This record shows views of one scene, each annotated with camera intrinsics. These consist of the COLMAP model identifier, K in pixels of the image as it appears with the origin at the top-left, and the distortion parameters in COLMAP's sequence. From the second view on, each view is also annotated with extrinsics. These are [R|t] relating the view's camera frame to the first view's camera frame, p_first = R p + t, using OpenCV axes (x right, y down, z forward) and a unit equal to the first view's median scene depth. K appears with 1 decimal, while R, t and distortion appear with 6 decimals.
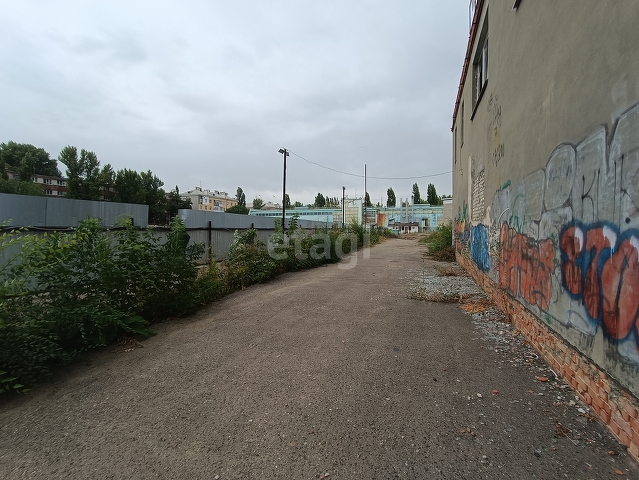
lens RADIAL K [[290.0, 0, 320.2], [0, 290.0, 237.6], [0, 0, 1]] dist [-0.007364, 0.000912]
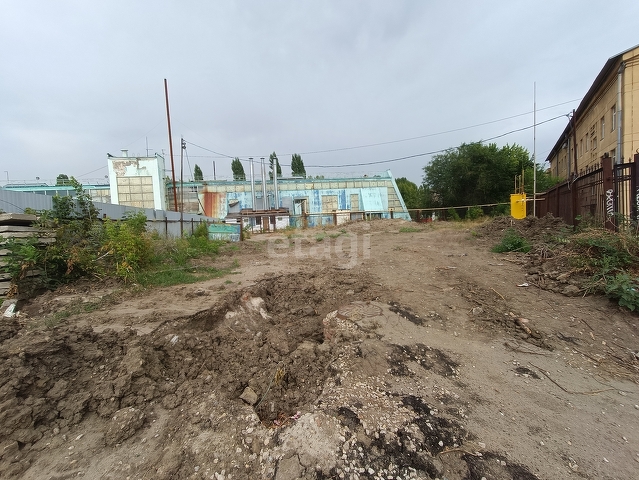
lens RADIAL K [[290.0, 0, 319.9], [0, 290.0, 236.0], [0, 0, 1]] dist [-0.007364, 0.000912]
pose [[0.887128, -0.068440, 0.456421, 0.149717], [0.064763, 0.997619, 0.023716, -0.011312], [-0.456958, 0.008521, 0.889448, 0.511513]]
